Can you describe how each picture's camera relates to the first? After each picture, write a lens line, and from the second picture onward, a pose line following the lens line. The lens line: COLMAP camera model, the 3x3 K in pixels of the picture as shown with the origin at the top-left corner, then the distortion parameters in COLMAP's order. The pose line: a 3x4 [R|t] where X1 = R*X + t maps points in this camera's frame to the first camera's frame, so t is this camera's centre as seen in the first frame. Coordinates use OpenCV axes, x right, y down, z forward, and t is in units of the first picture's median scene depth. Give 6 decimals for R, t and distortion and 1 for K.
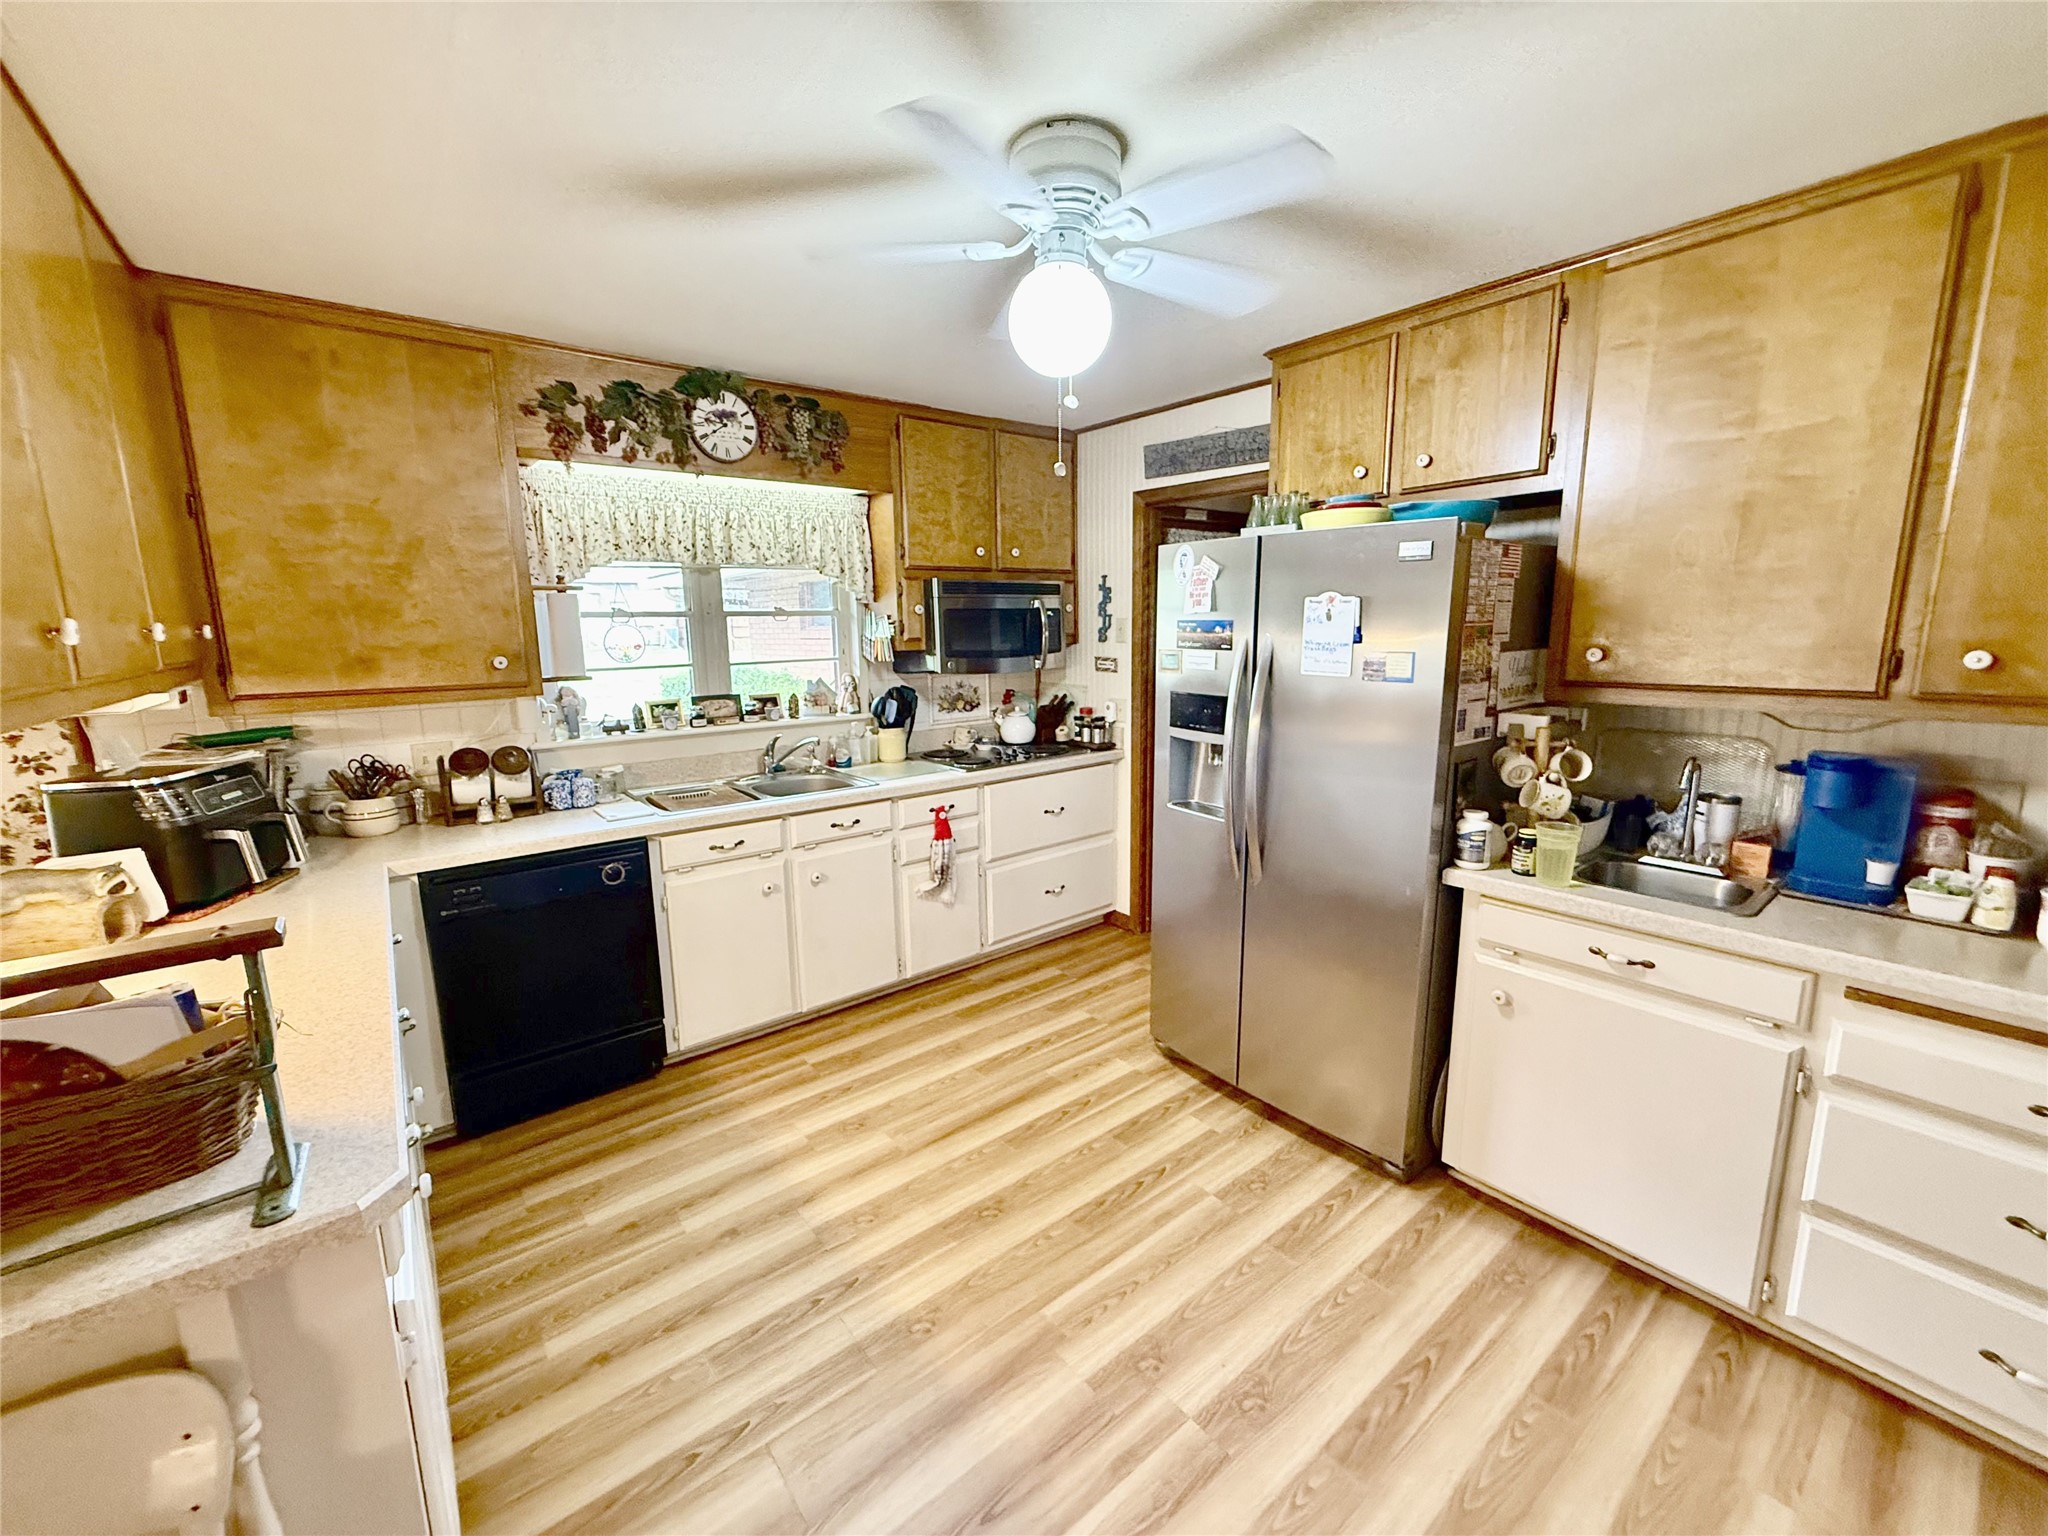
lens RADIAL K [[814.5, 0, 1014.4], [0, 814.5, 761.9], [0, 0, 1]] dist [0.002611, 0.000401]
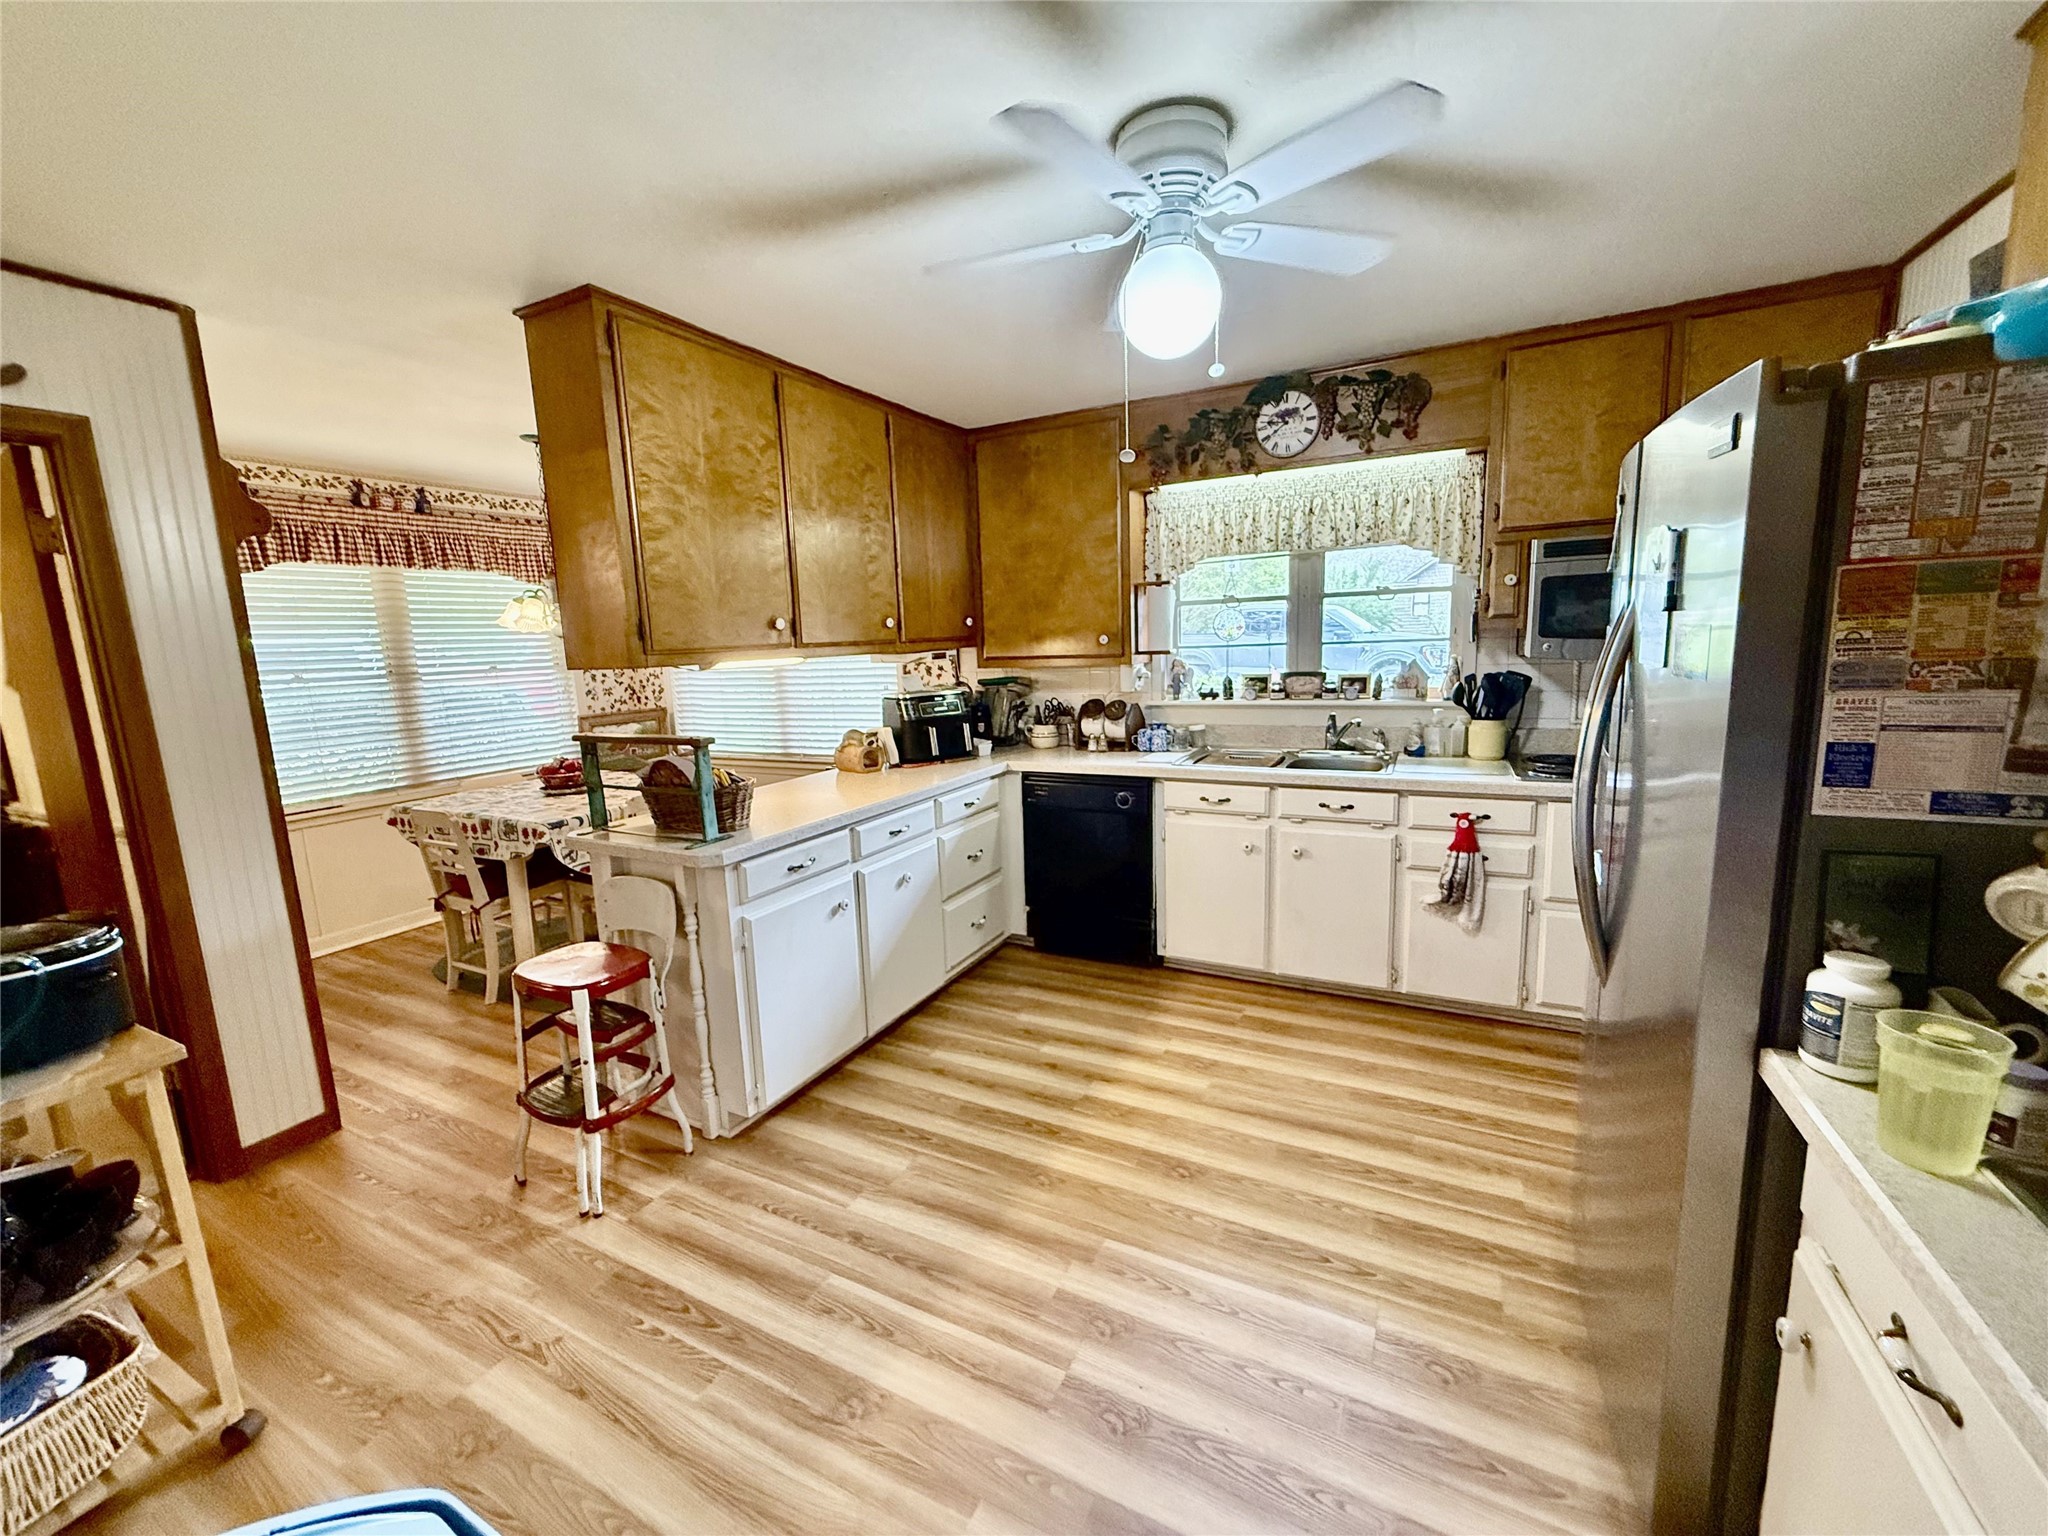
lens RADIAL K [[814.5, 0, 1014.4], [0, 814.5, 761.9], [0, 0, 1]] dist [0.002611, 0.000401]
pose [[0.415535, 0.140434, -0.898671, 0.548341], [-0.120751, 0.987781, 0.098526, -0.029297], [0.901526, 0.067575, 0.427415, 0.241970]]
